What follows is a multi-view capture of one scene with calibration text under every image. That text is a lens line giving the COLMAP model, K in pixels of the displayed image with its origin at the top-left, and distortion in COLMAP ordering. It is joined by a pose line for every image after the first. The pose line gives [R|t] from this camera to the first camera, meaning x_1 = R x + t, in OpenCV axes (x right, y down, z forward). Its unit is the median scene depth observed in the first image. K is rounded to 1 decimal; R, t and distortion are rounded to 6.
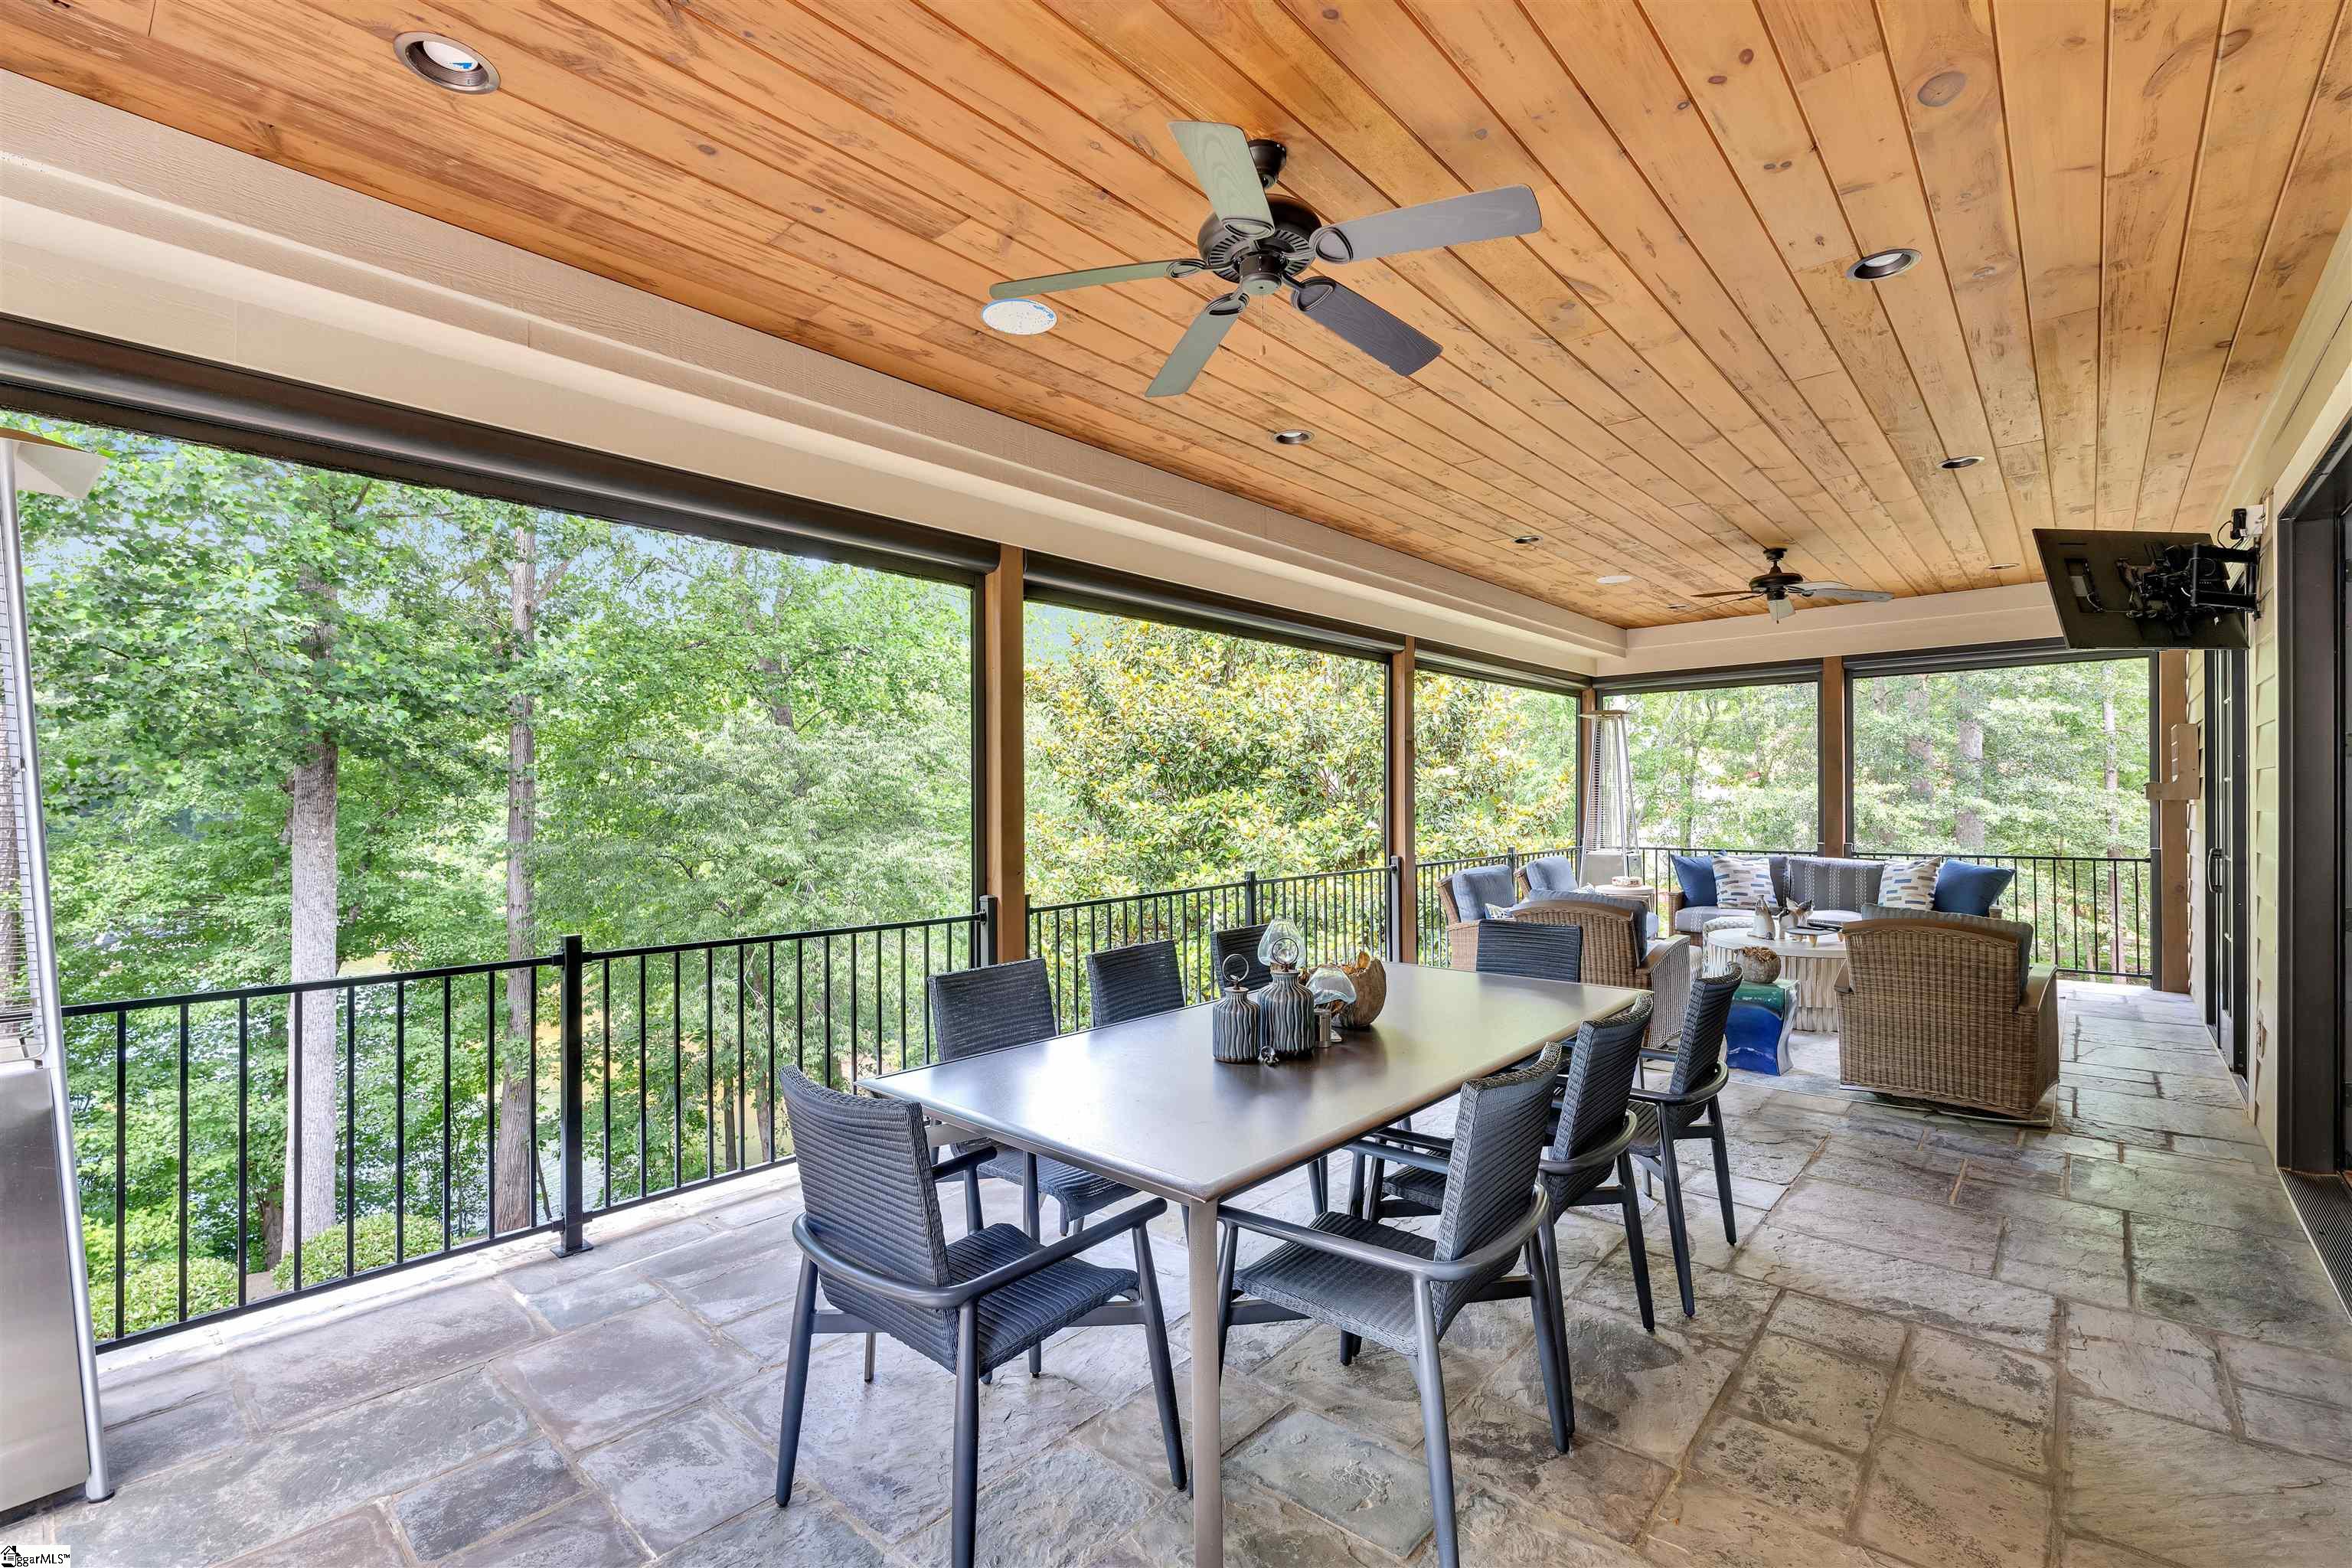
lens RADIAL K [[1020.7, 0, 1184.0], [0, 1020.7, 788.7], [0, 0, 1]] dist [-0.007038, 0.000601]
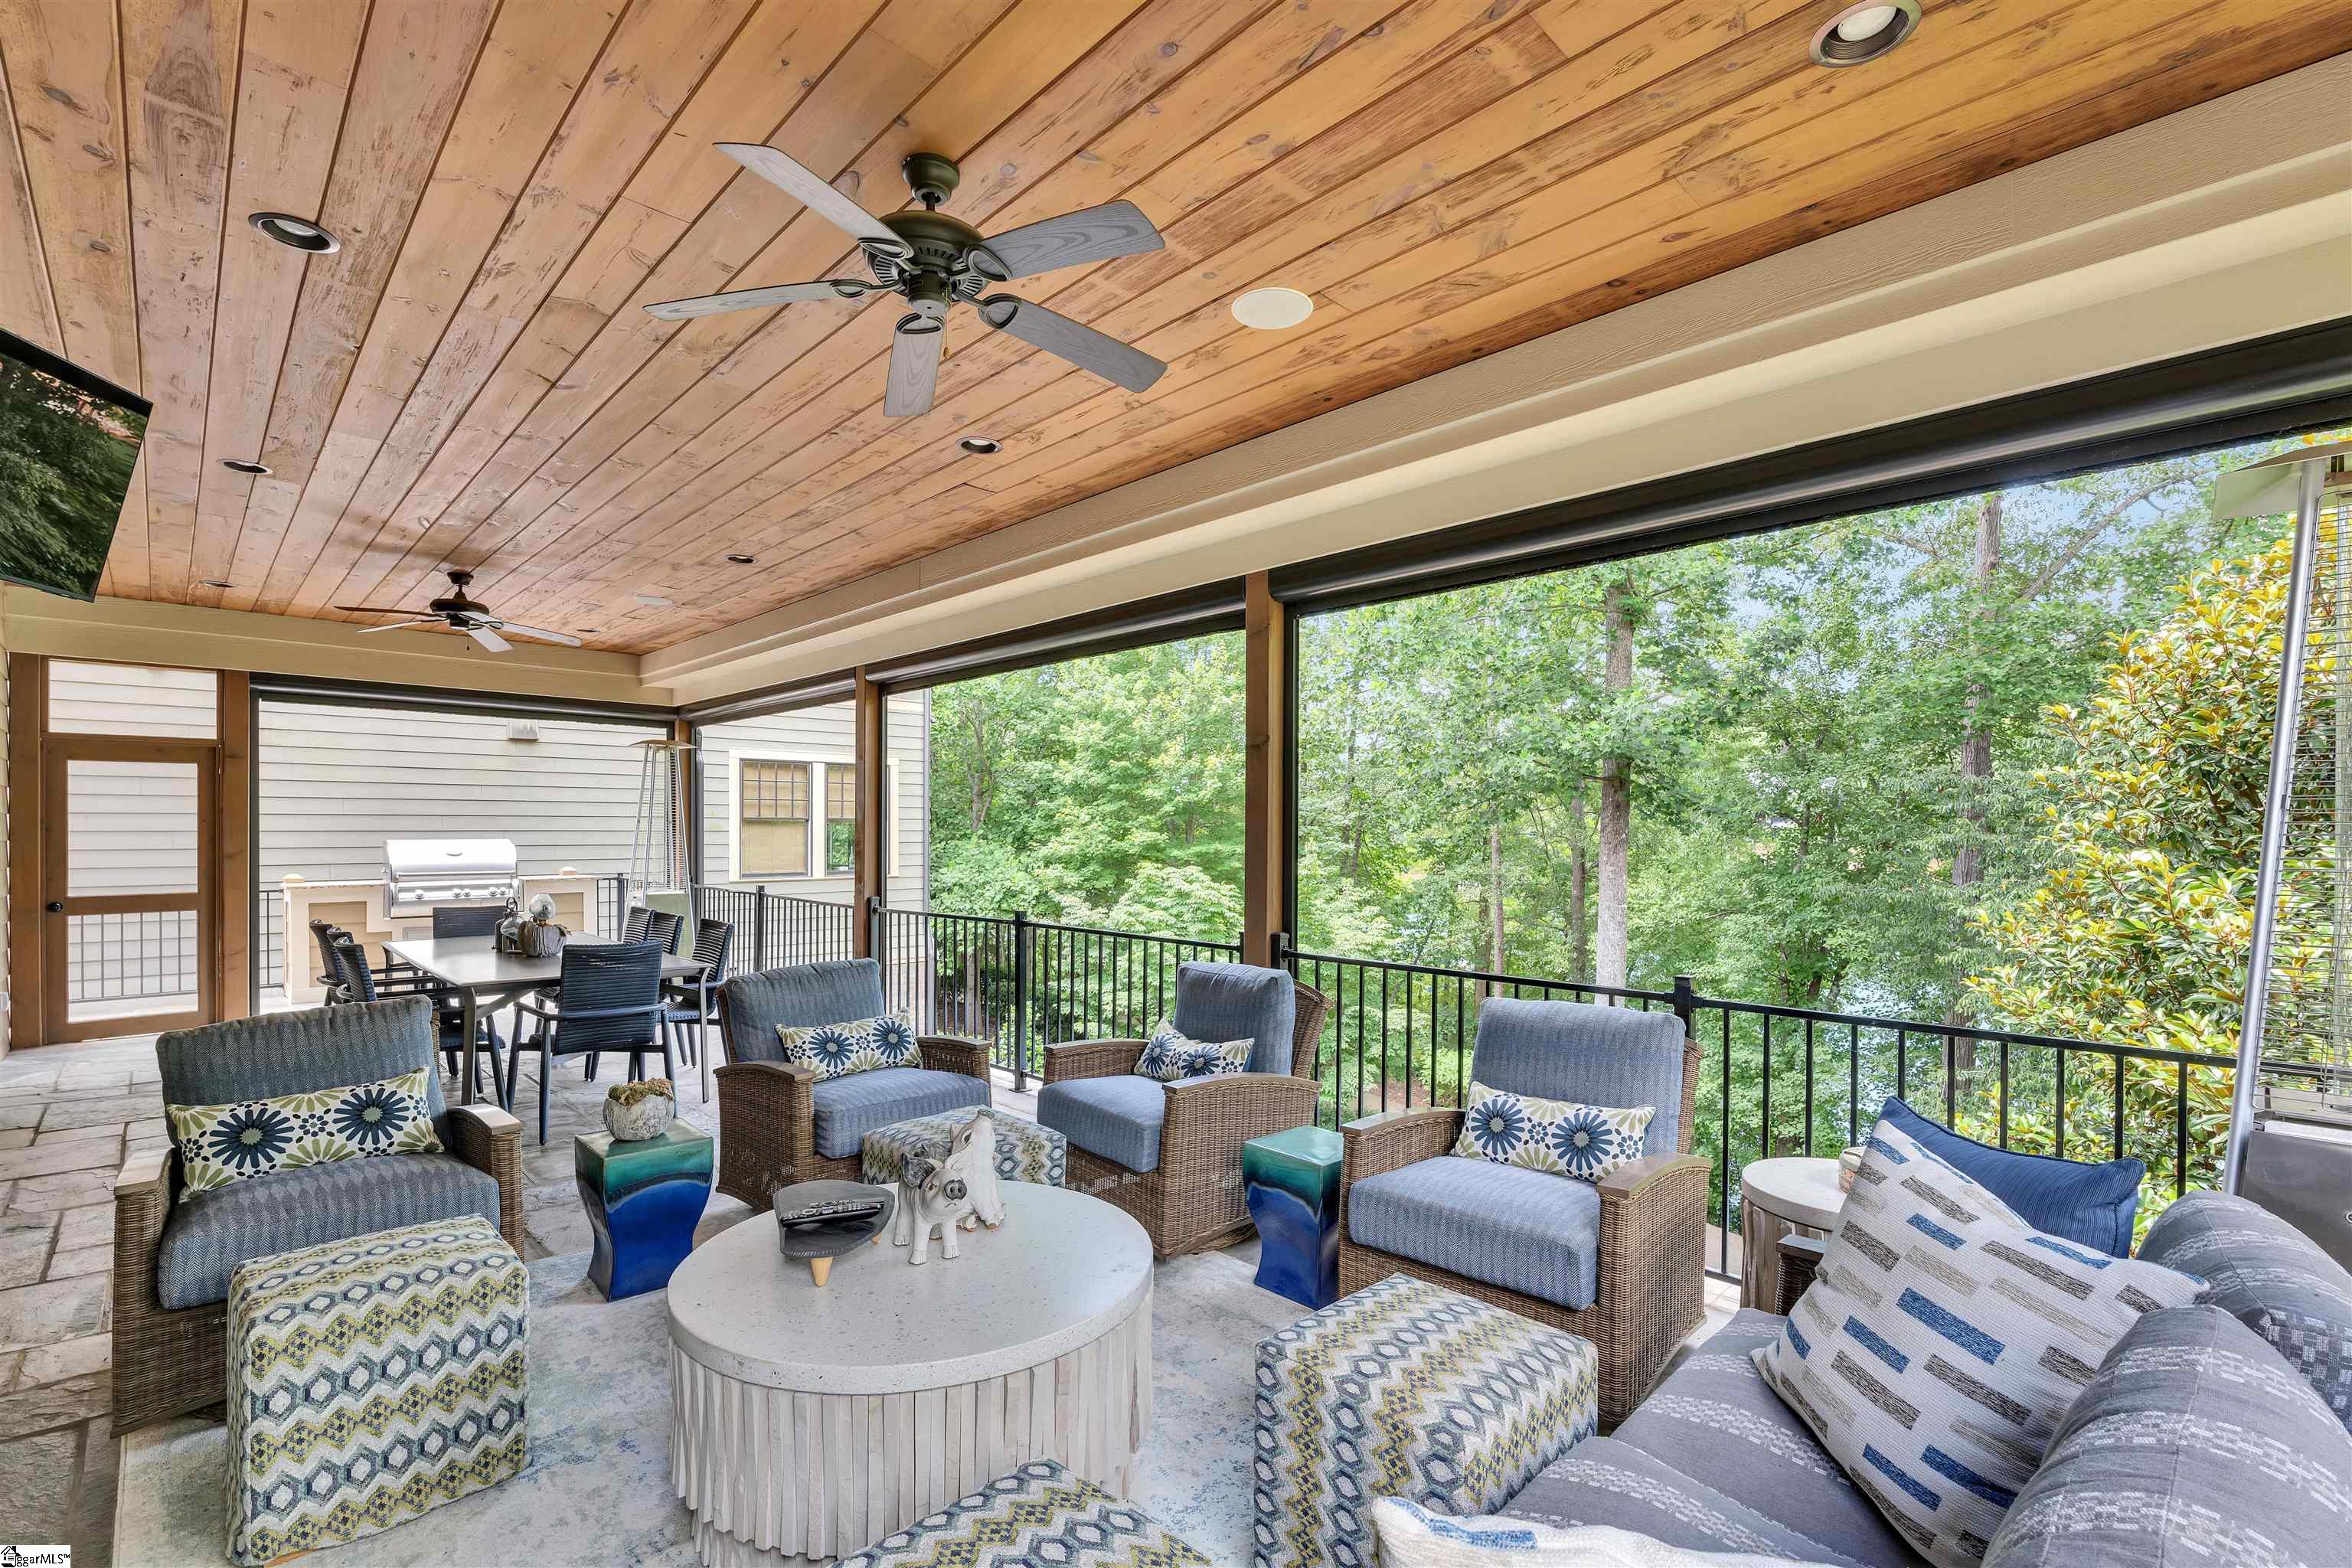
lens RADIAL K [[1068.7, 0, 1174.9], [0, 1068.7, 756.1], [0, 0, 1]] dist [-0.004180, -0.000795]
pose [[-0.098118, -0.057053, -0.993538, 1.214503], [0.002808, 0.998335, -0.057606, -0.007508], [0.995171, -0.008442, -0.097794, 1.461302]]
